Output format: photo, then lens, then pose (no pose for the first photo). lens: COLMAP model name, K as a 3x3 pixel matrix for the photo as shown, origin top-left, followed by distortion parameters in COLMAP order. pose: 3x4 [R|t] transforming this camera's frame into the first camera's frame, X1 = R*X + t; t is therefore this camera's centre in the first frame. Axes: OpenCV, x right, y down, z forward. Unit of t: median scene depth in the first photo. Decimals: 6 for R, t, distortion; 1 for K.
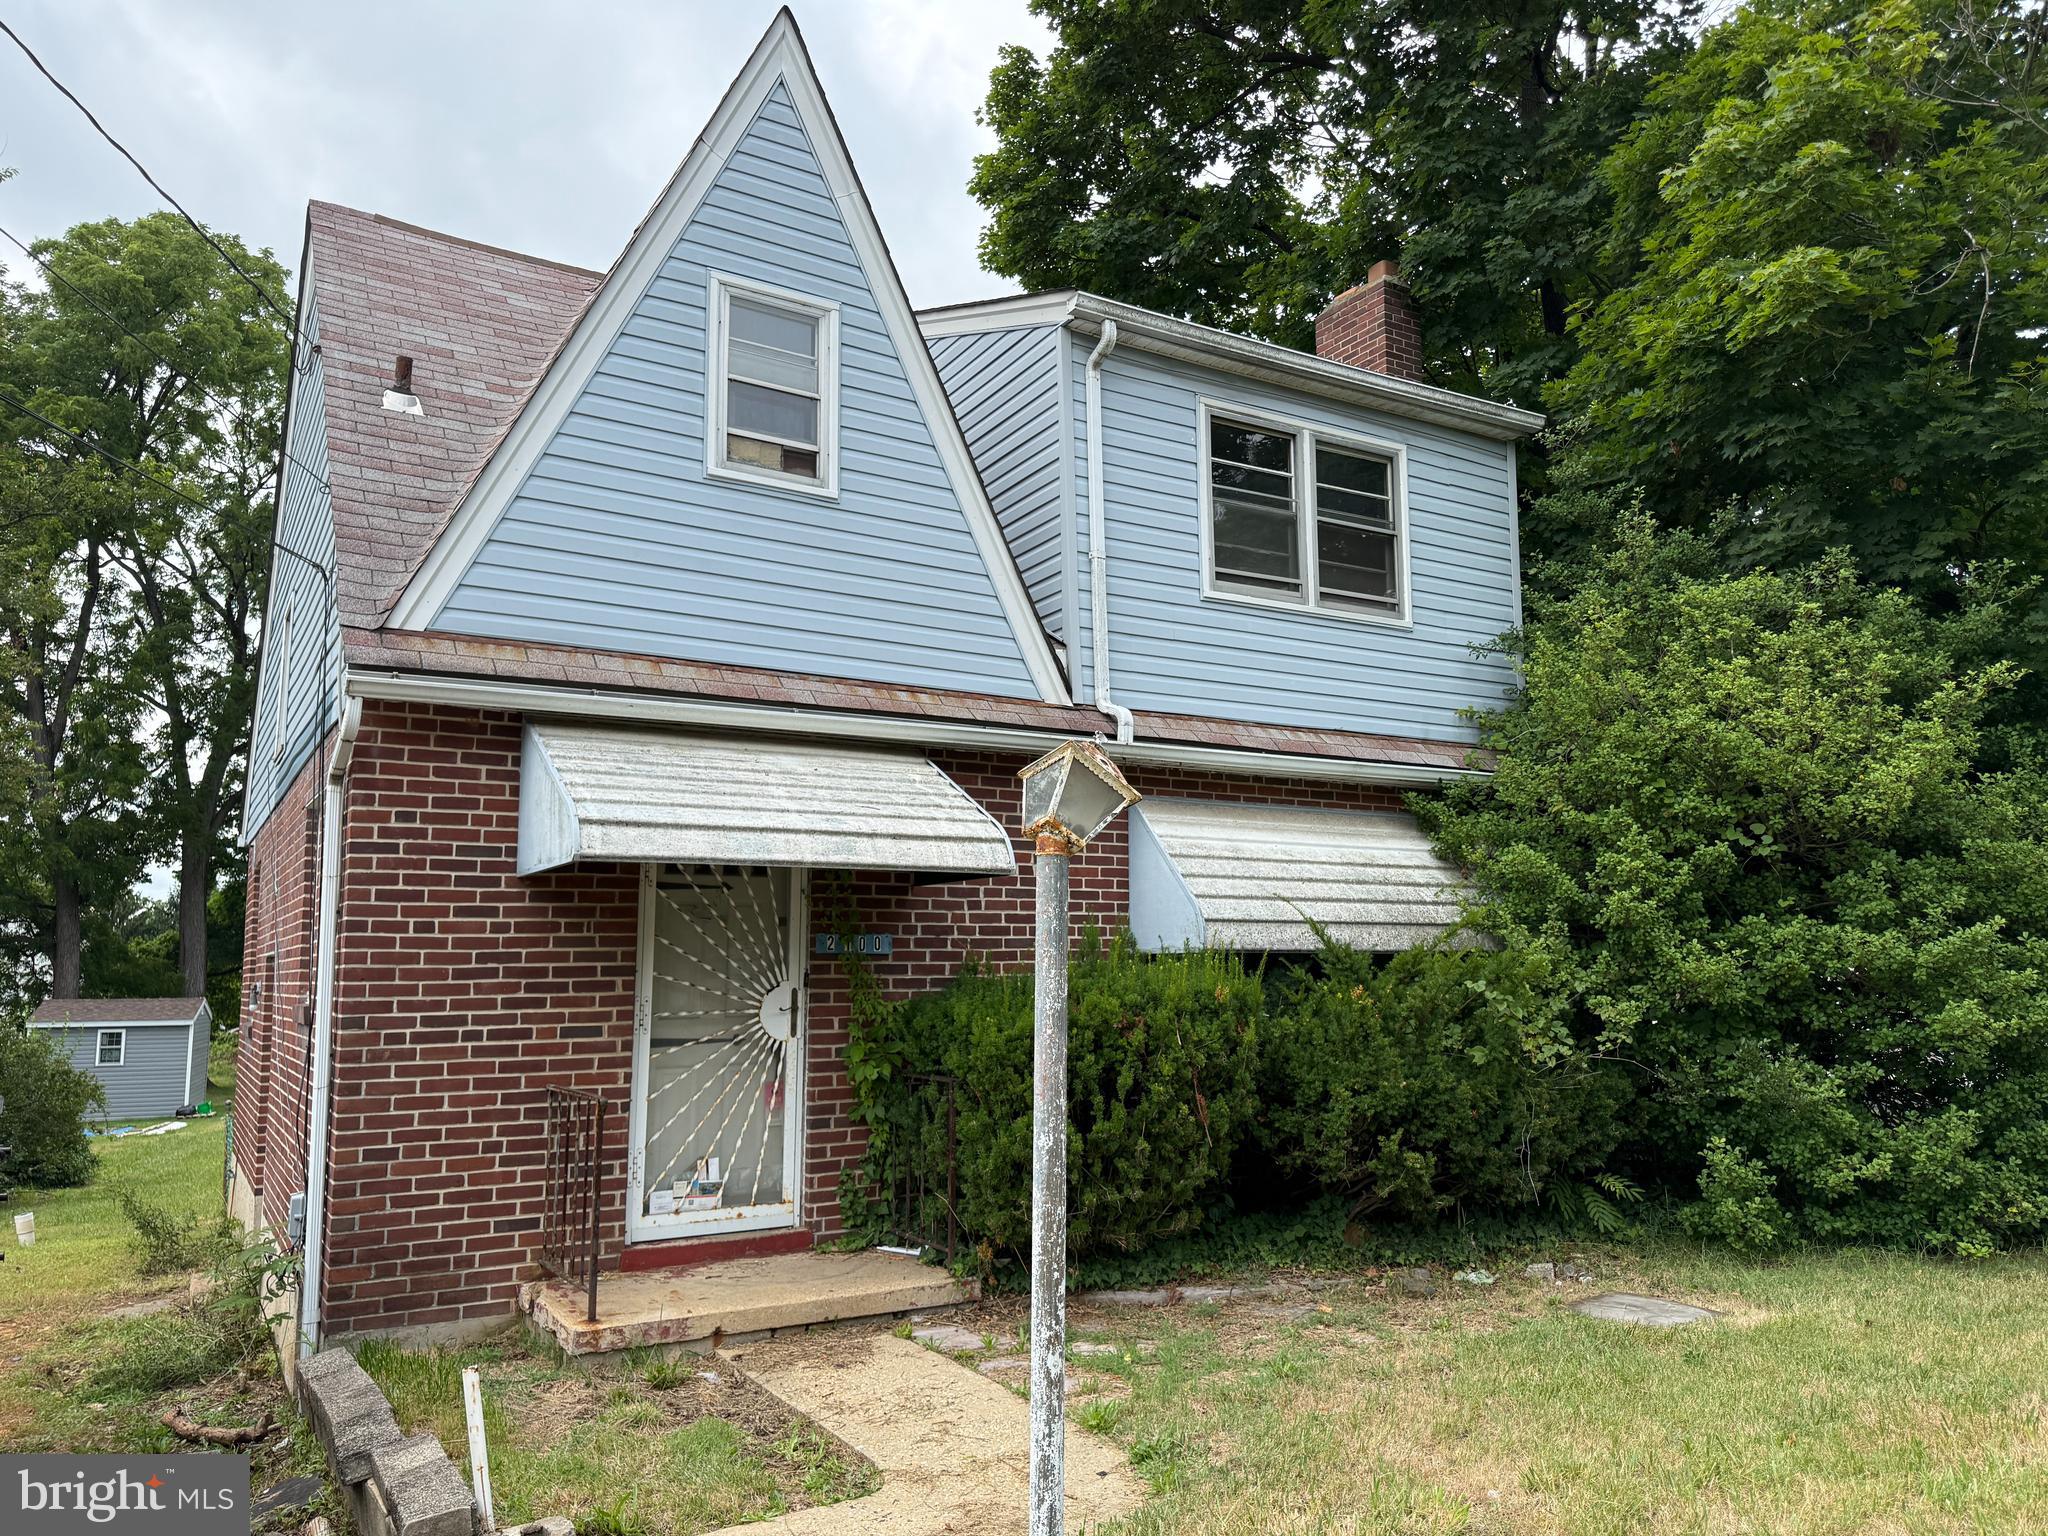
lens RADIAL K [[1456.7, 0, 1070.9], [0, 1456.7, 740.7], [0, 0, 1]] dist [0.042877, -0.047063]
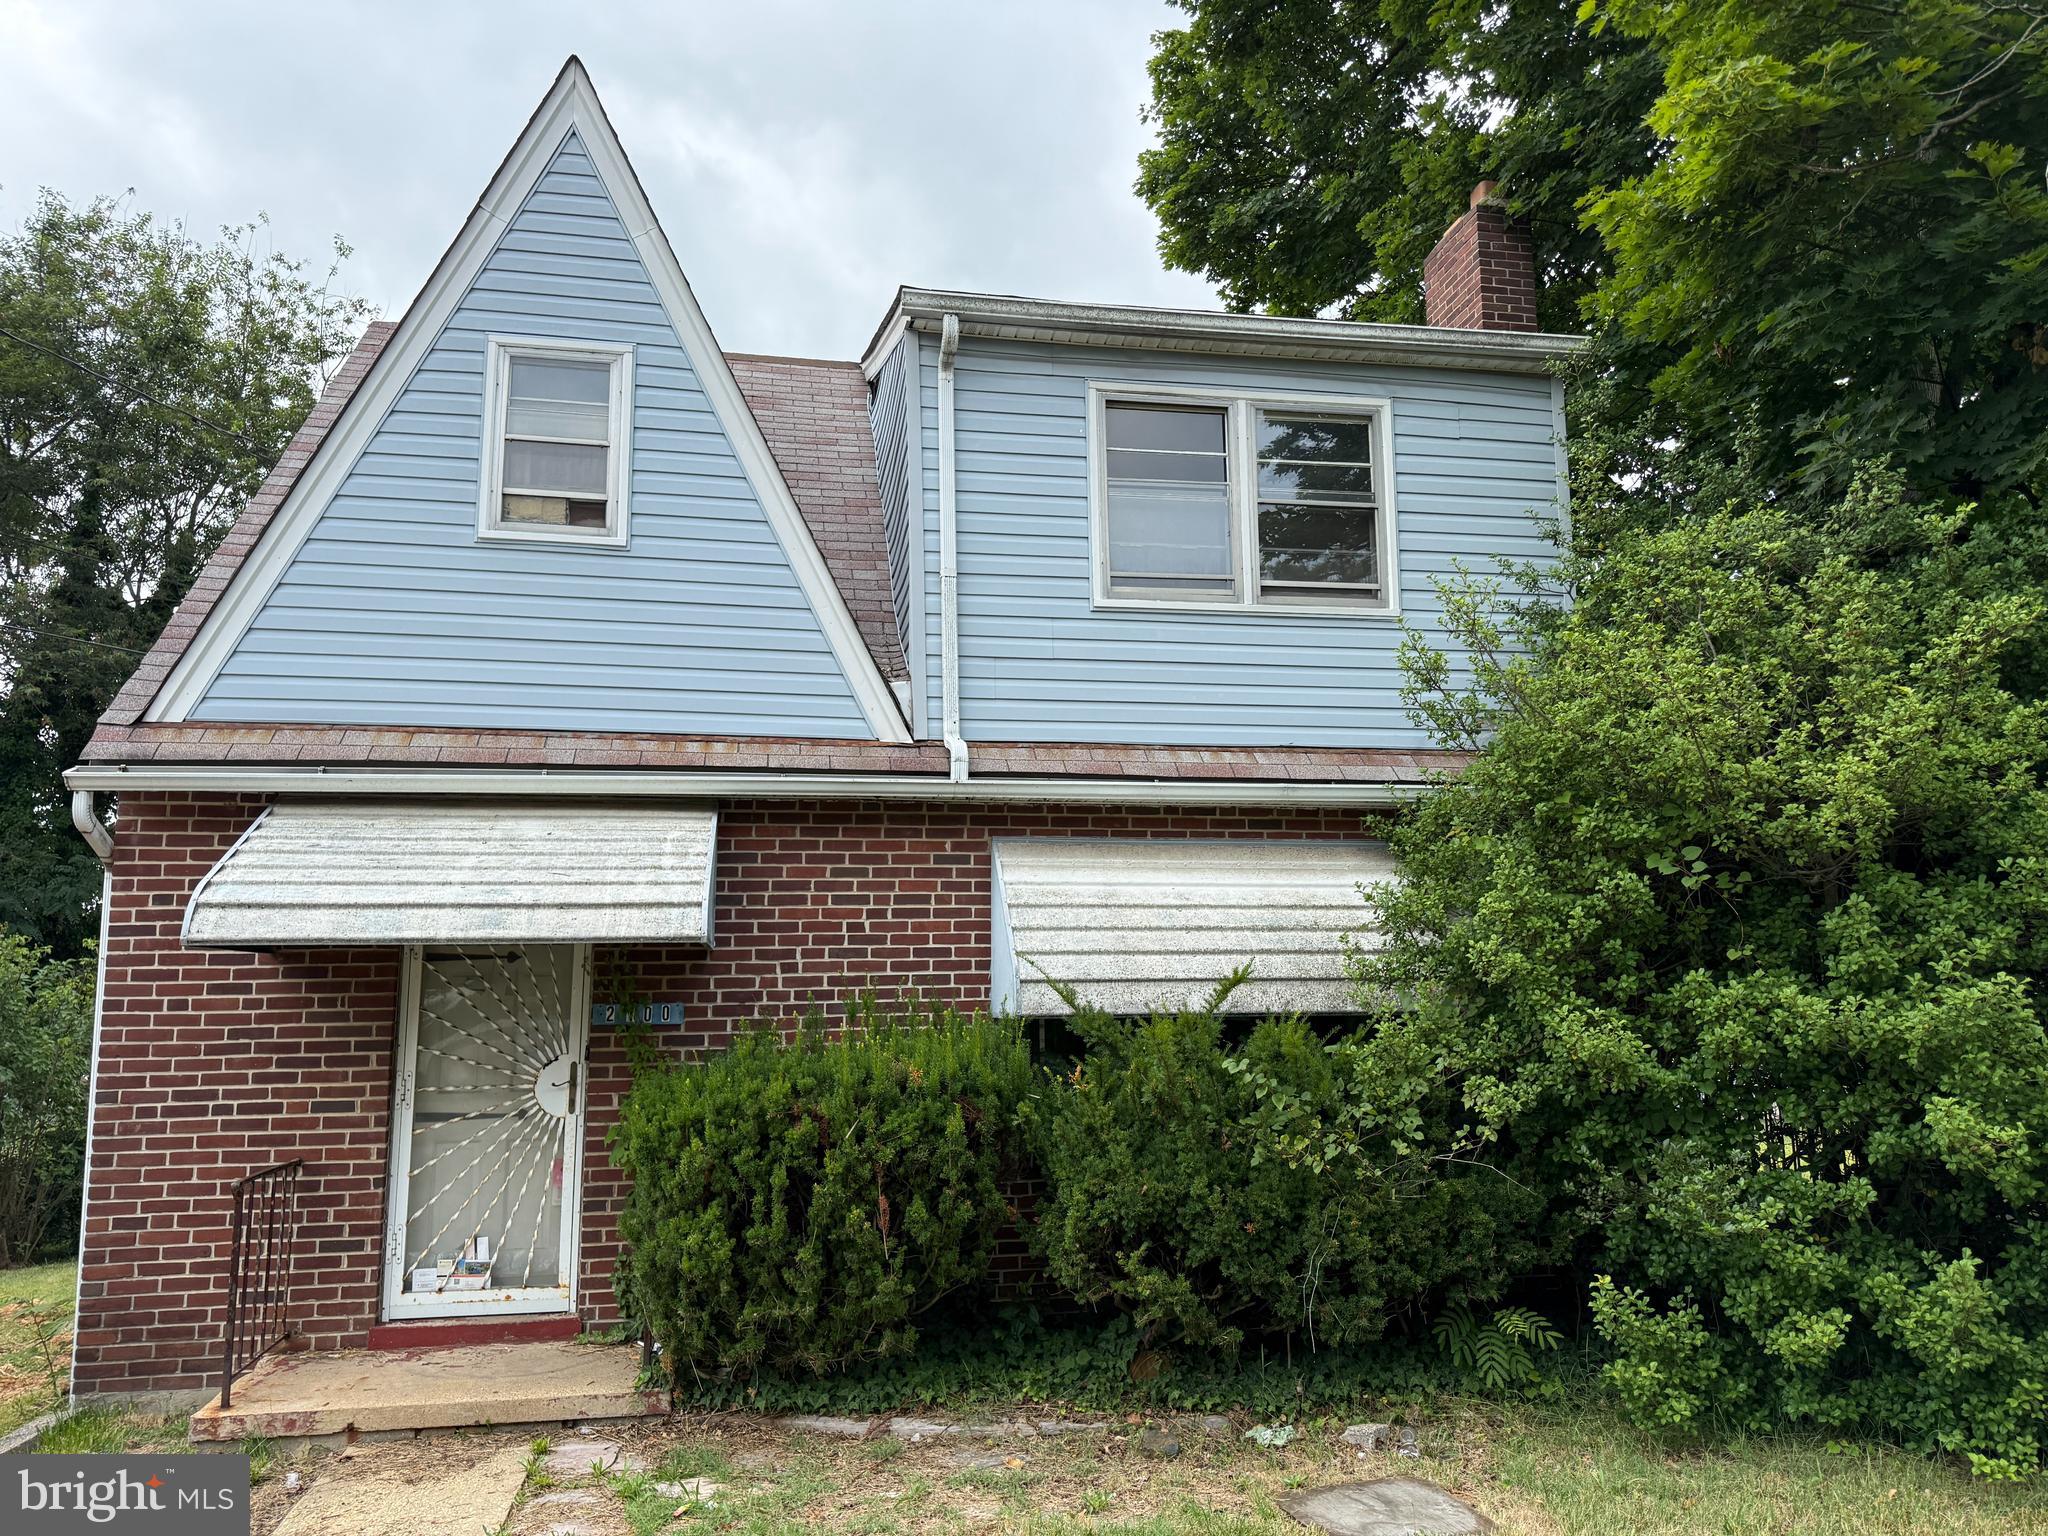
lens RADIAL K [[1456.7, 0, 1115.6], [0, 1456.7, 732.6], [0, 0, 1]] dist [0.042877, -0.047063]
pose [[0.934353, -0.066521, -0.350086, 0.489898], [0.060929, 0.997778, -0.026975, 0.001968], [0.351102, 0.003874, 0.936329, 0.219795]]
